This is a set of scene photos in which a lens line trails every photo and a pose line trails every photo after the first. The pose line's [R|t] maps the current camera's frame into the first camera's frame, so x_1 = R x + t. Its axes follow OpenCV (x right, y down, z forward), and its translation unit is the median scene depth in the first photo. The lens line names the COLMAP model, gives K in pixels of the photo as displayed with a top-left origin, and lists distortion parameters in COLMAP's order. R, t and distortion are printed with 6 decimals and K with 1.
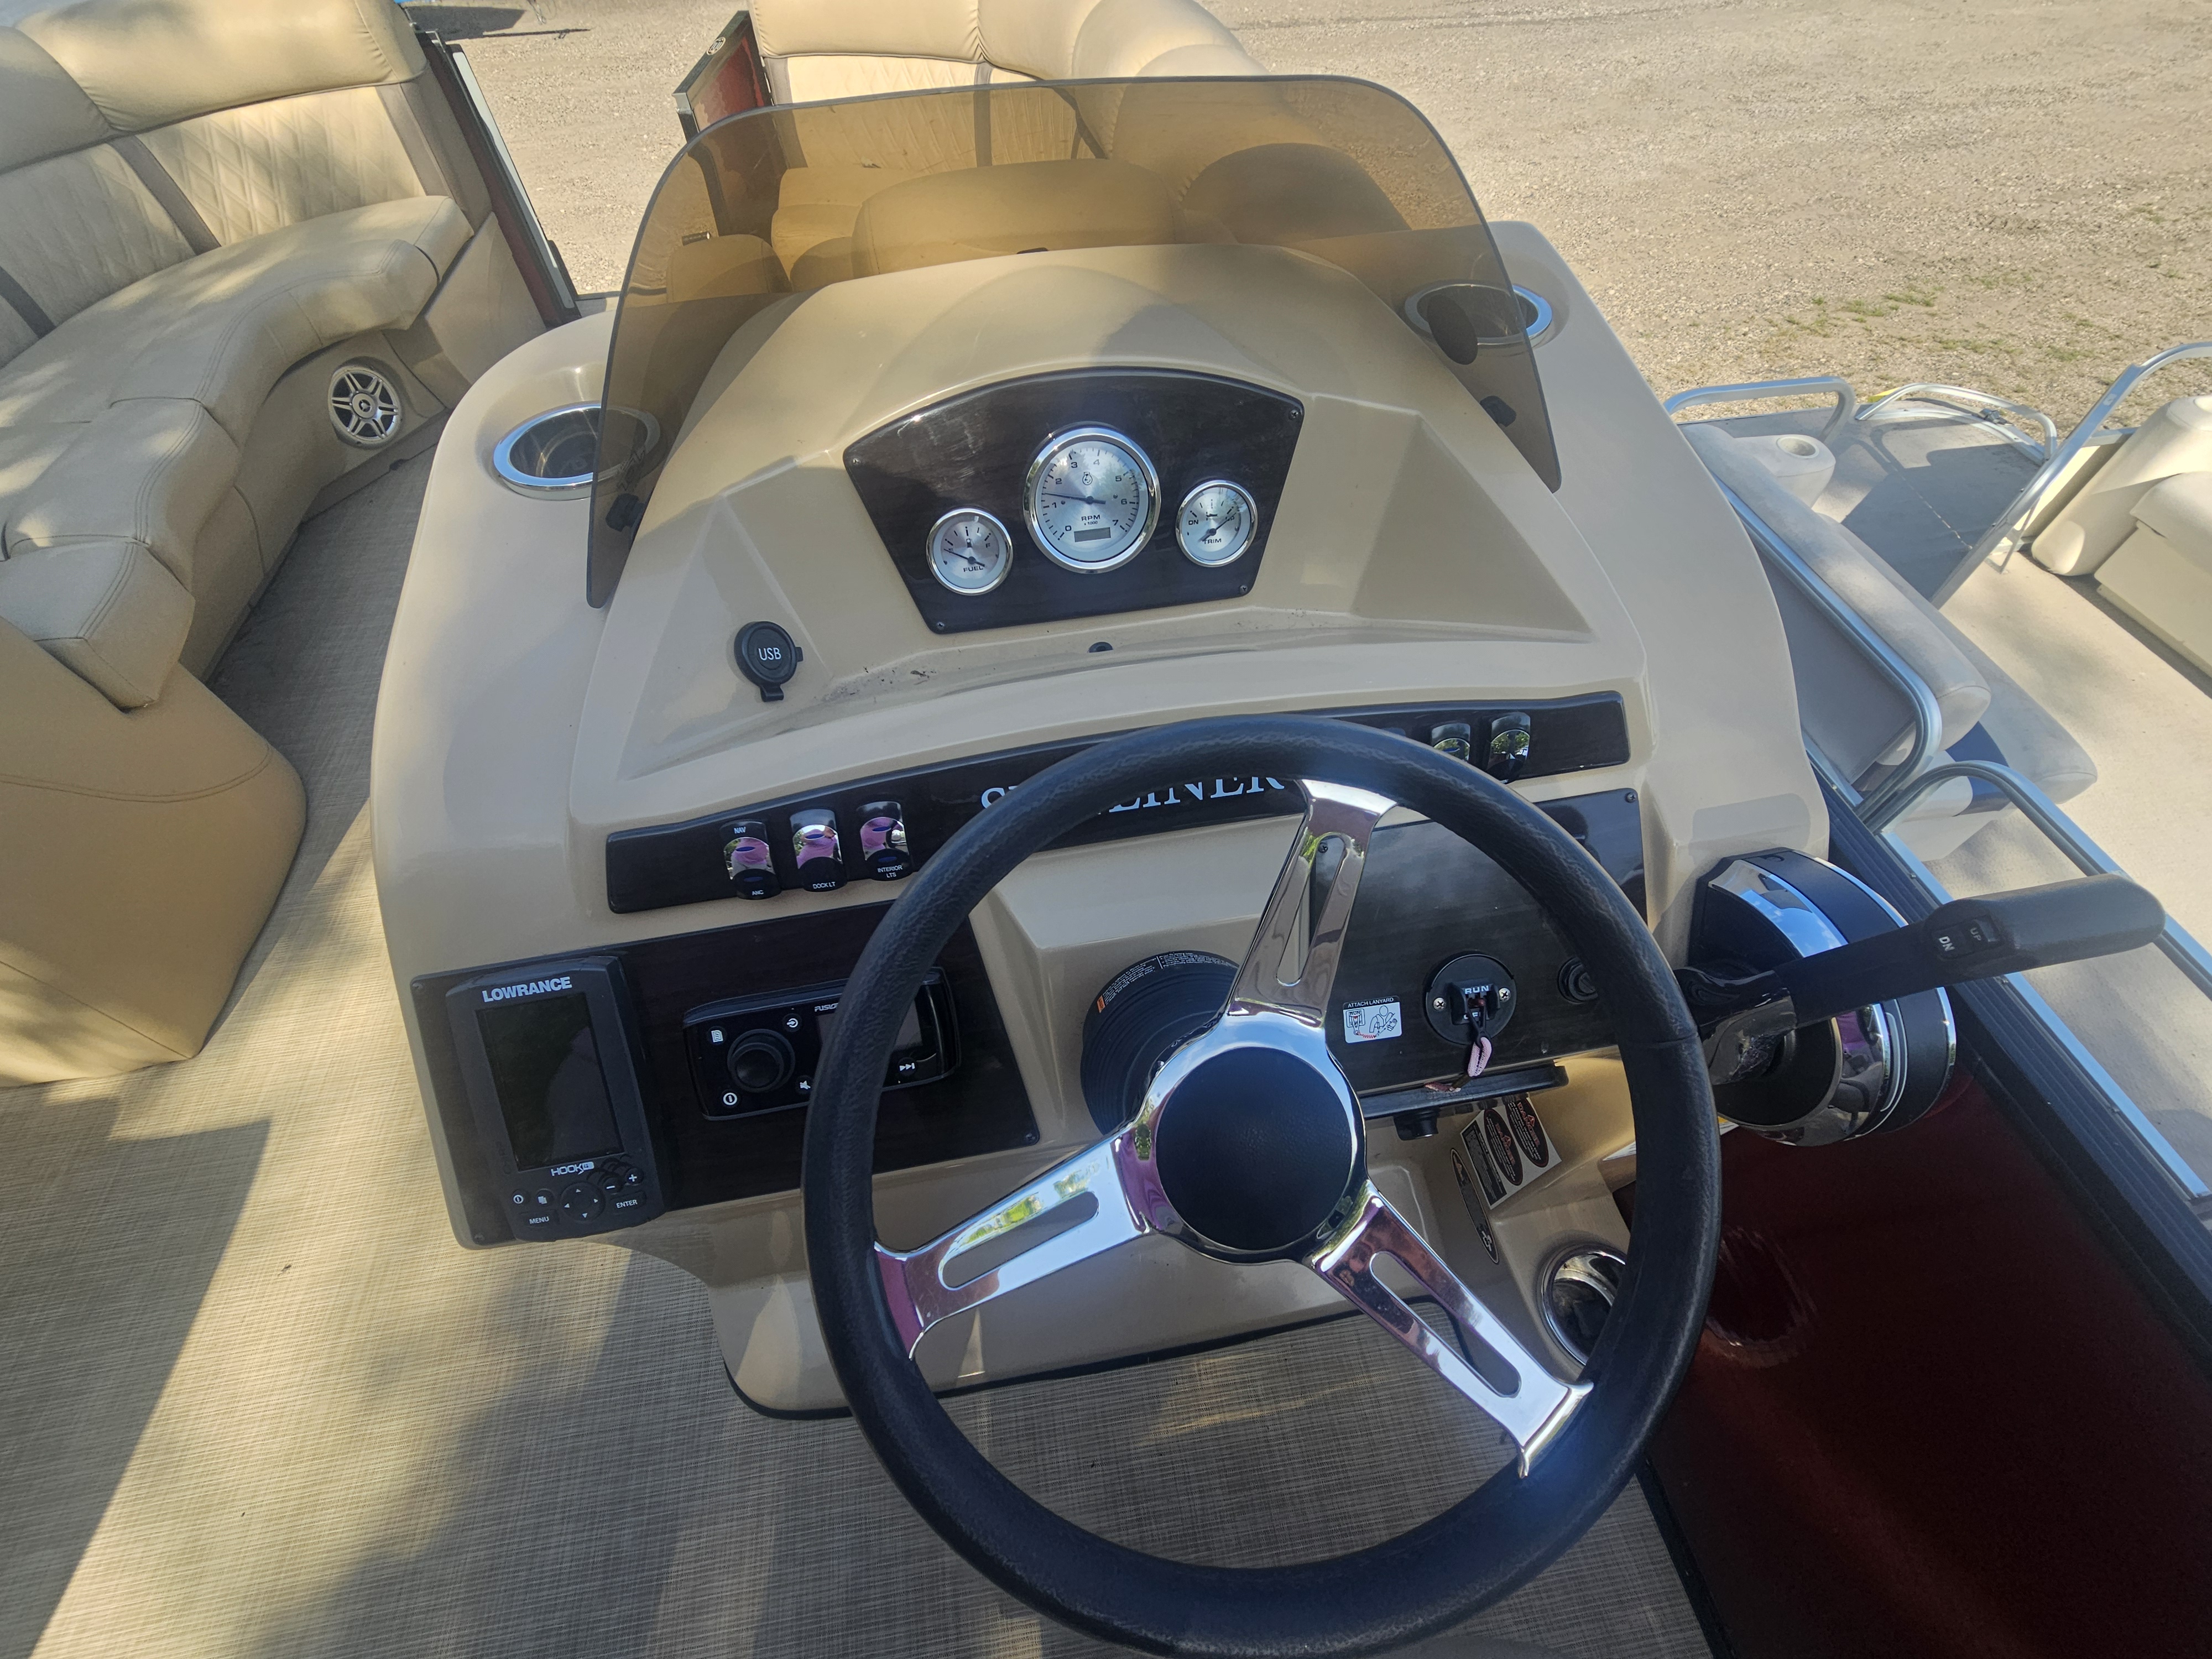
lens RADIAL K [[907.0, 0, 1101.2], [0, 907.0, 831.4], [0, 0, 1]] dist [0.001345, -0.000665]
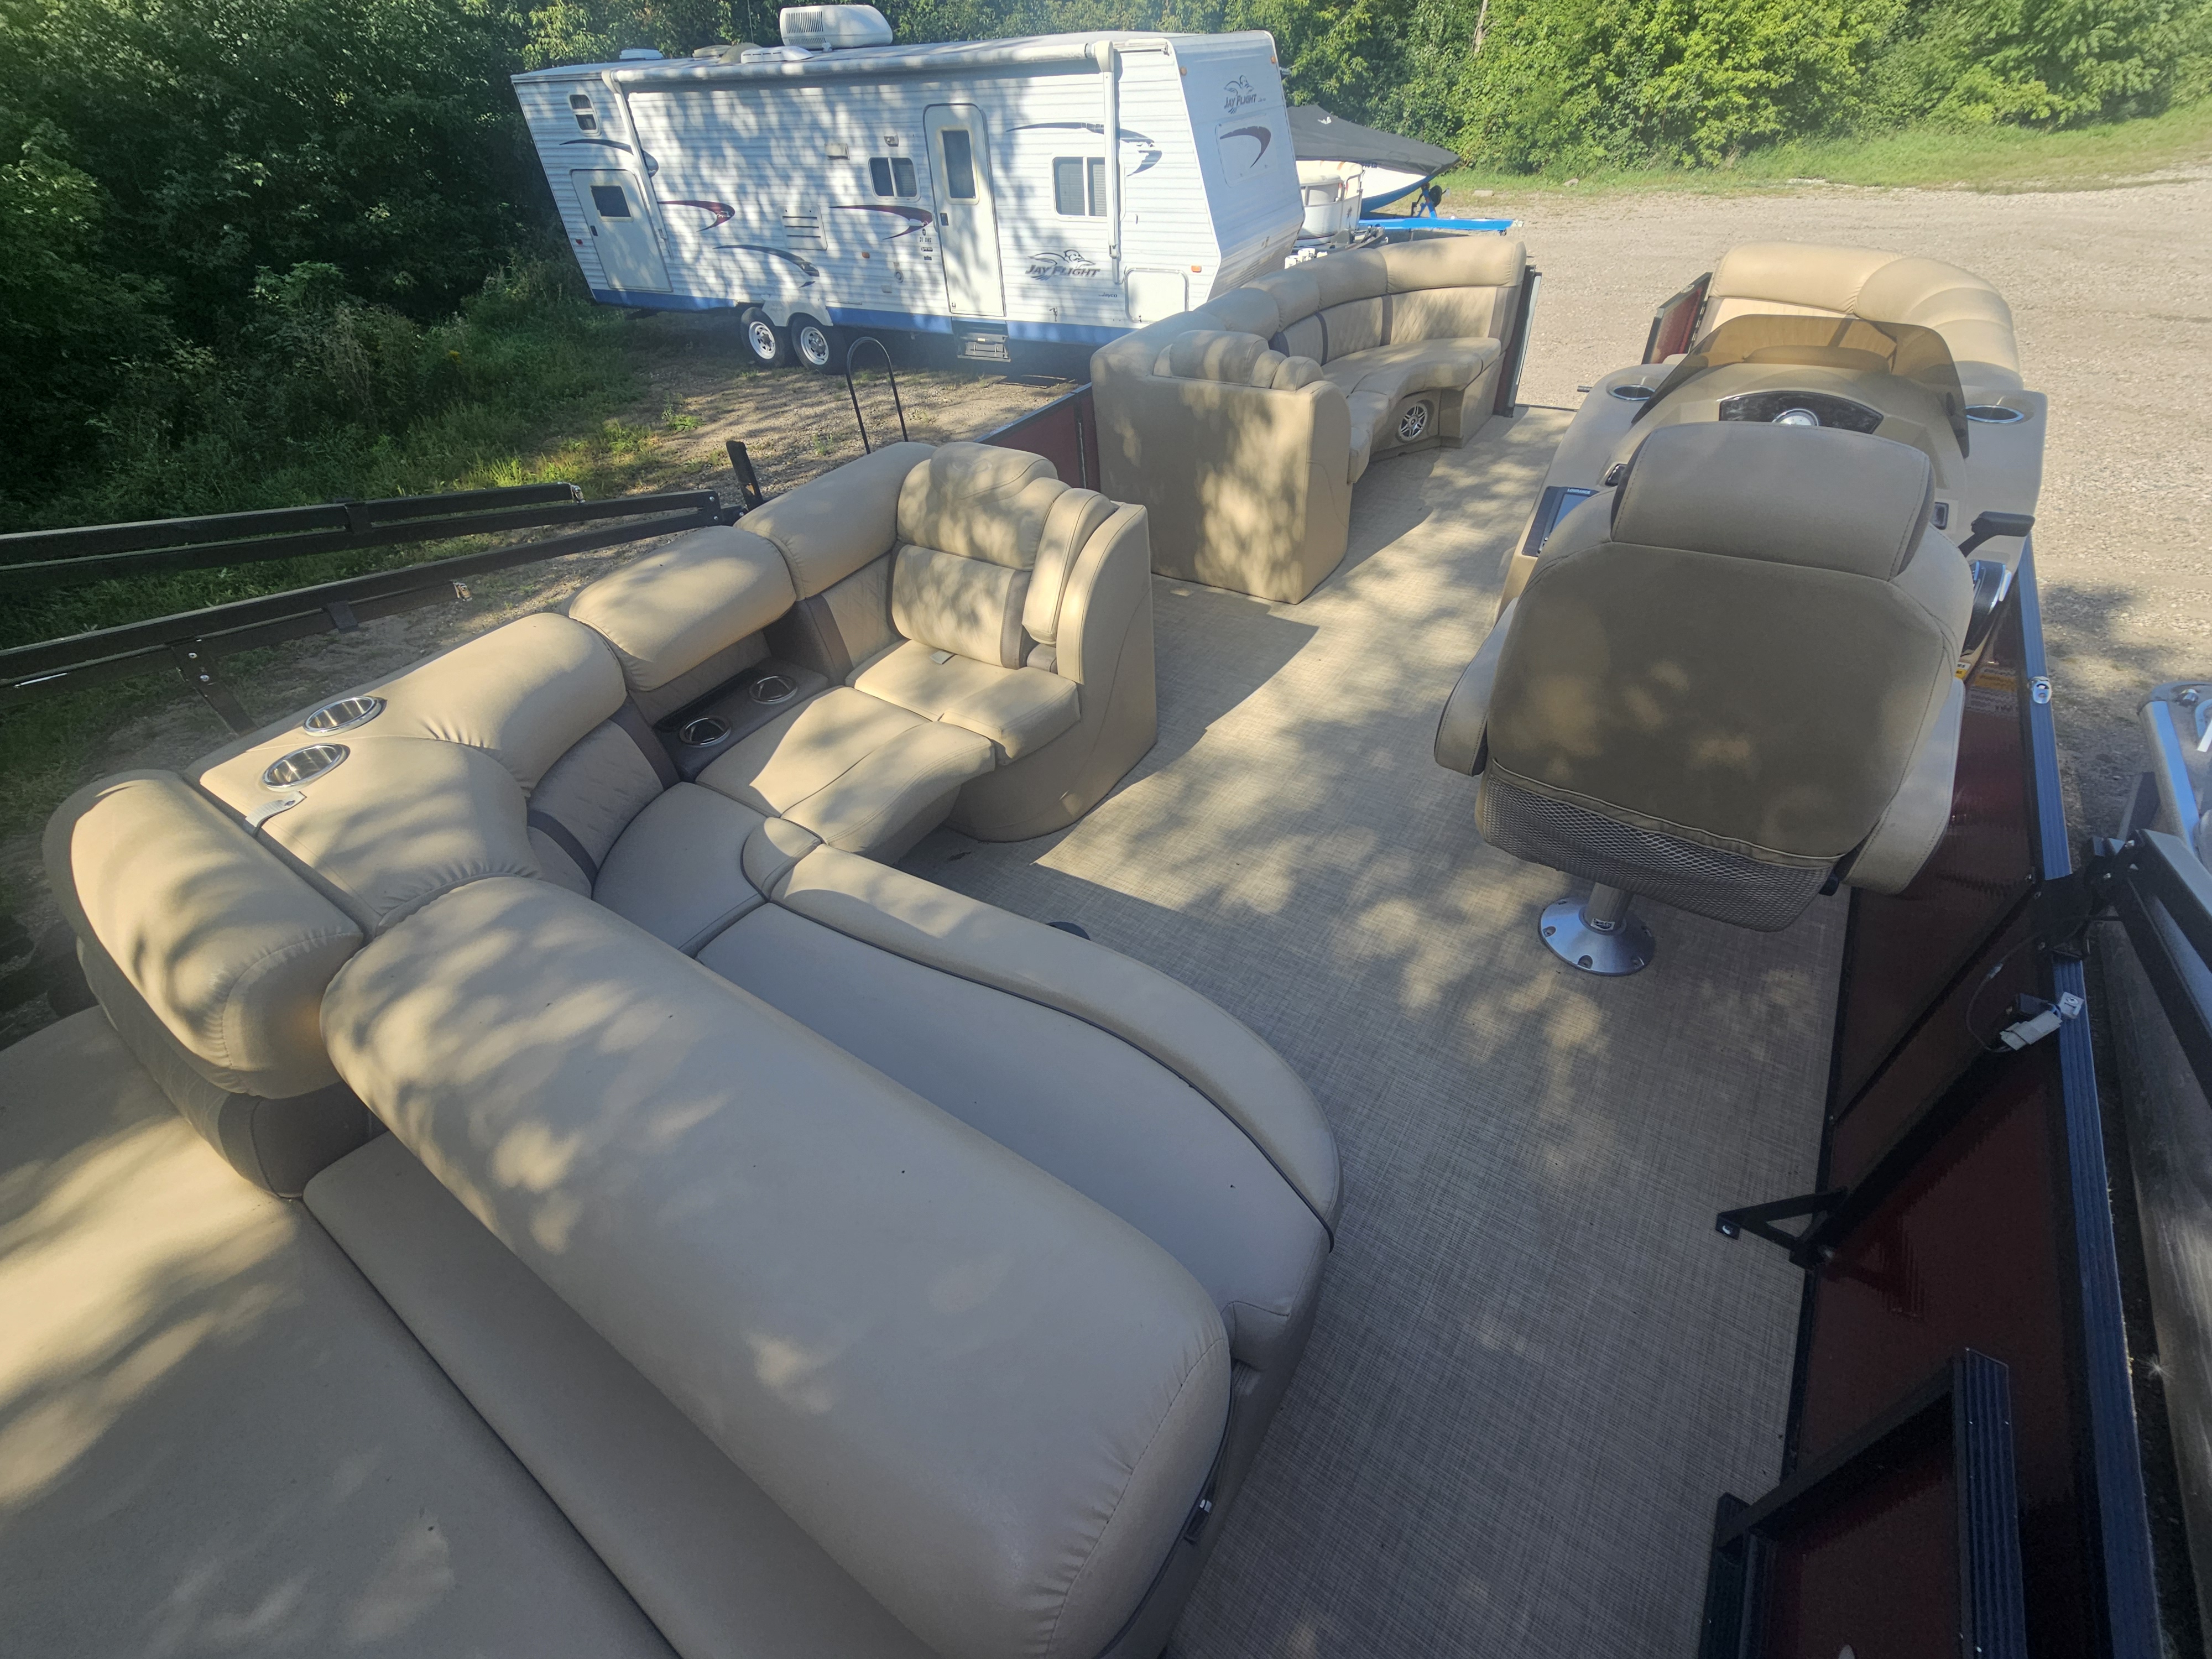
lens RADIAL K [[907.0, 0, 1110.2], [0, 907.0, 831.0], [0, 0, 1]] dist [0.001345, -0.000665]
pose [[0.728915, 0.429648, -0.532997, 0.183244], [-0.507085, 0.861895, 0.001294, 0.694688], [0.459944, 0.269331, 0.846116, -0.823934]]
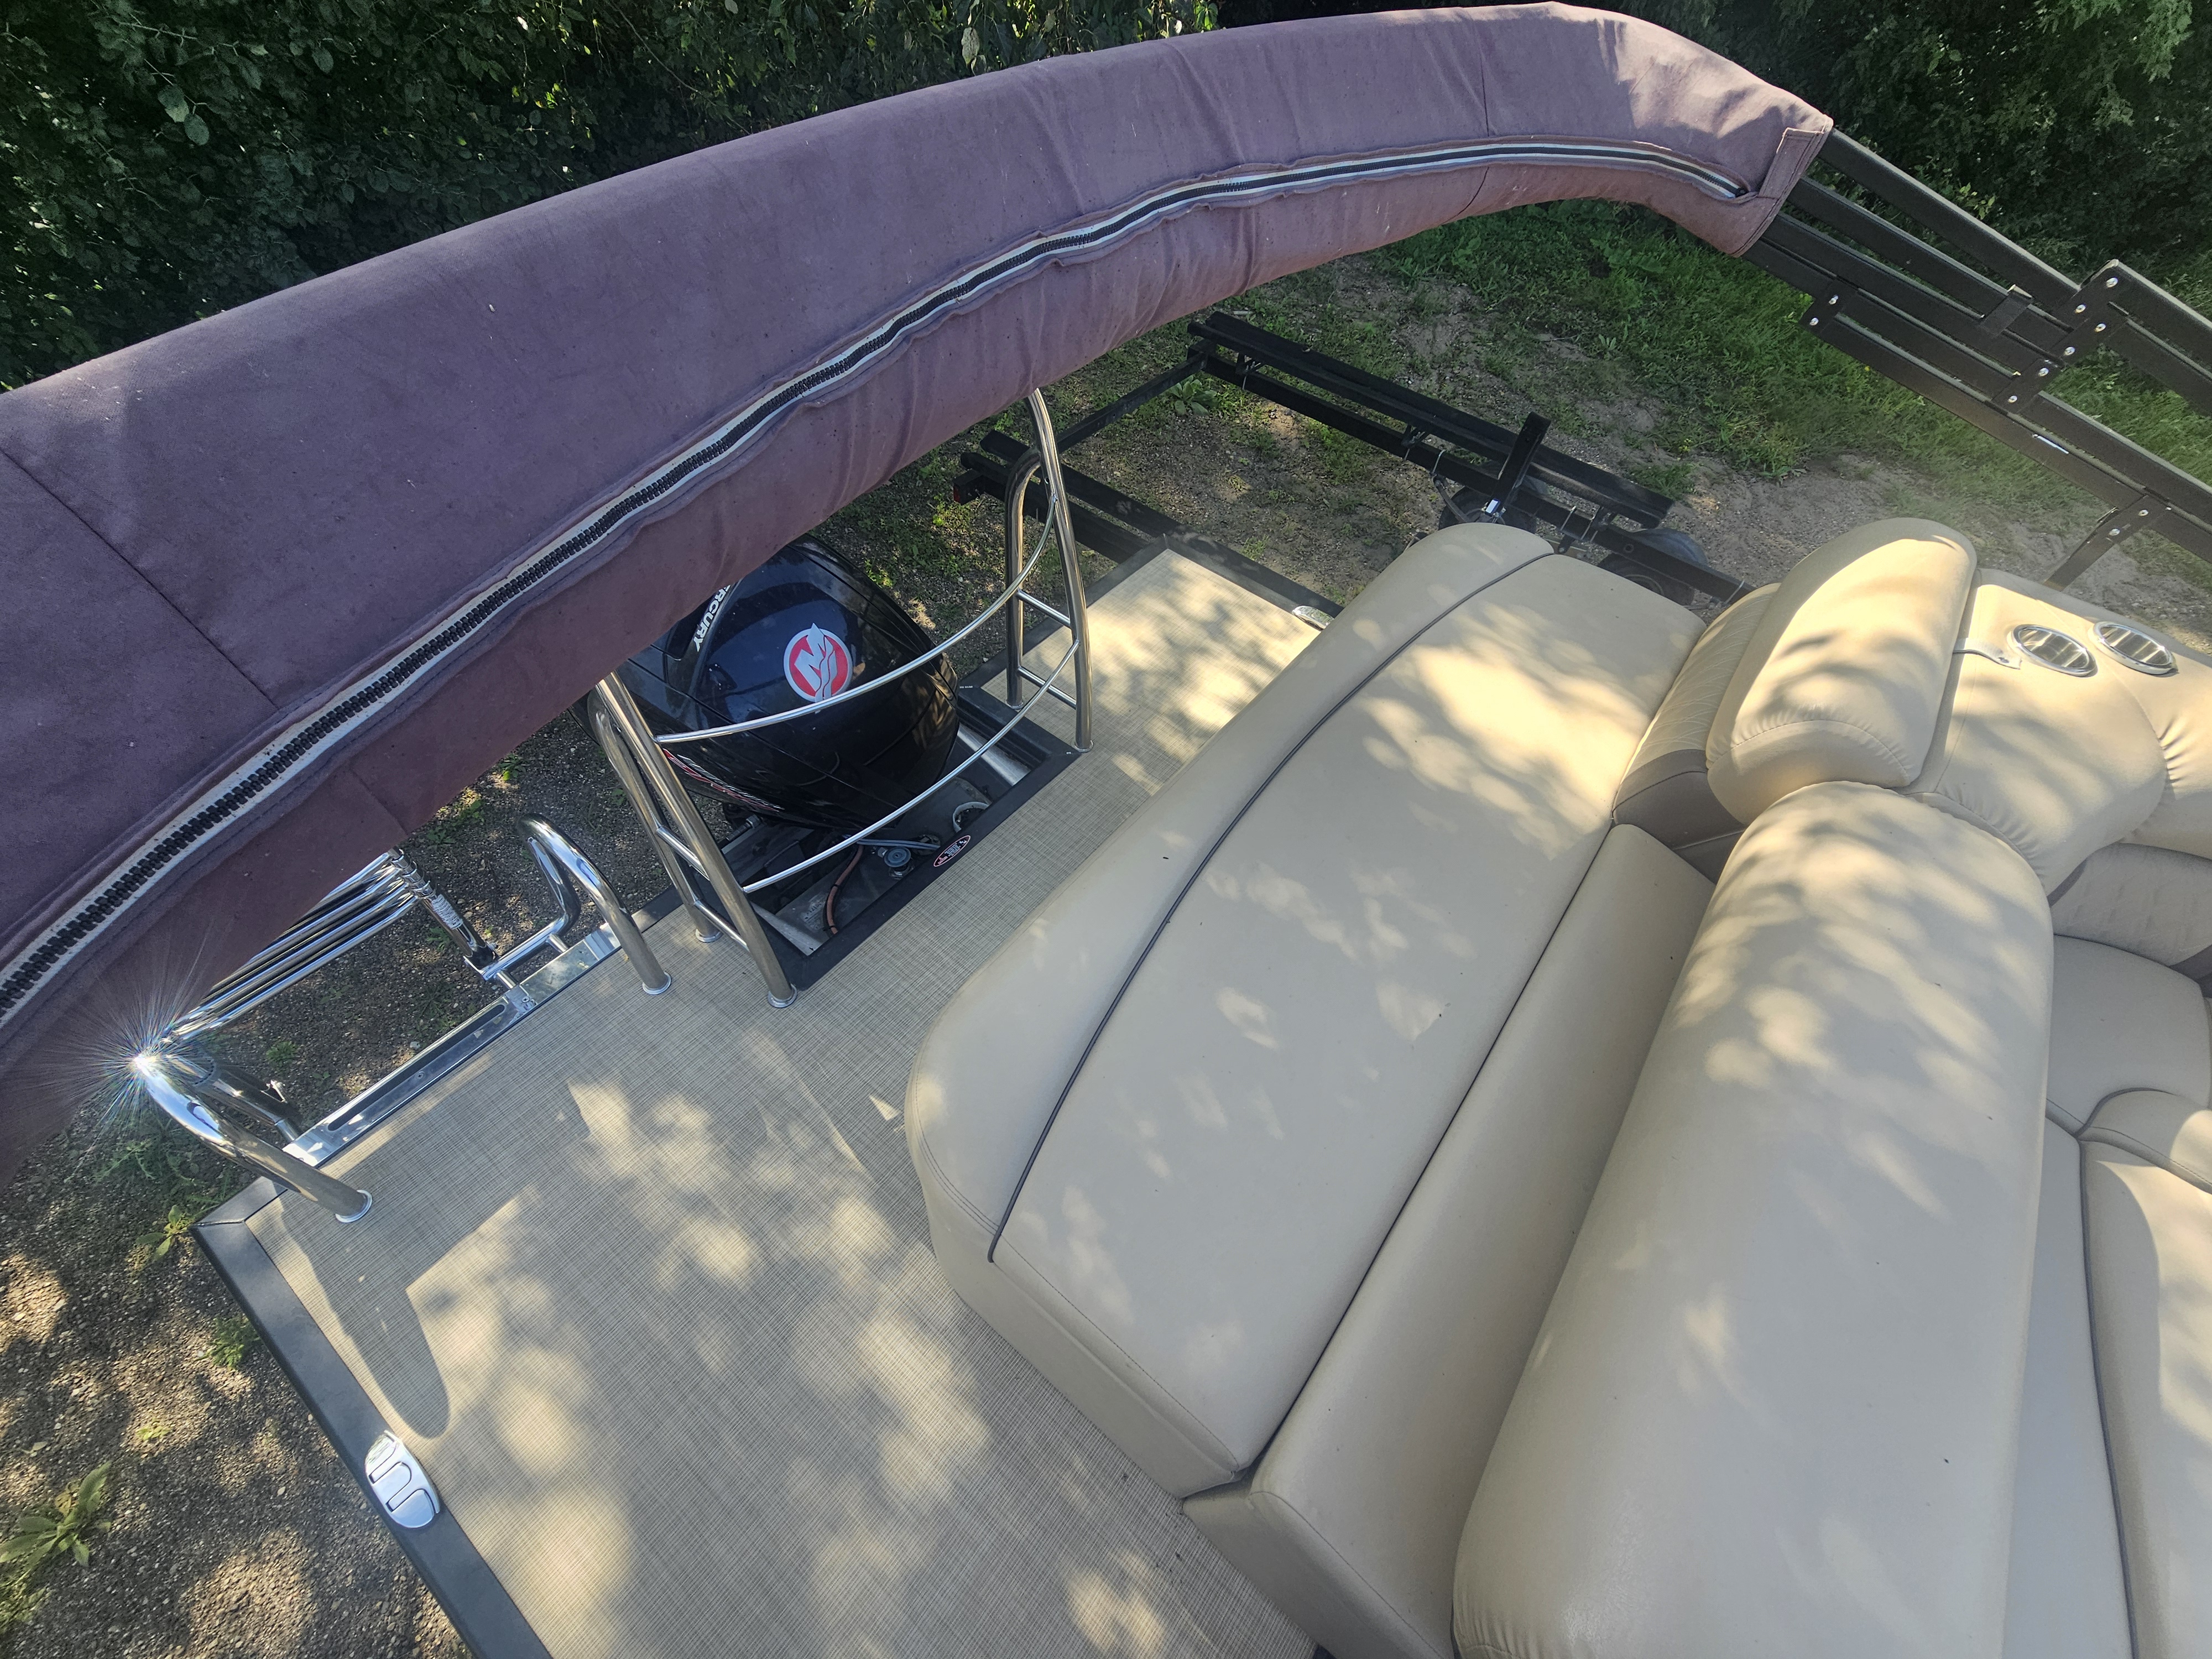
lens RADIAL K [[907.0, 0, 1094.7], [0, 907.0, 833.8], [0, 0, 1]] dist [0.001345, -0.000665]
pose [[-0.740155, 0.503445, -0.445773, 0.236243], [-0.570593, -0.119450, 0.812499, 0.817597], [0.355801, 0.855730, 0.375674, -0.928217]]
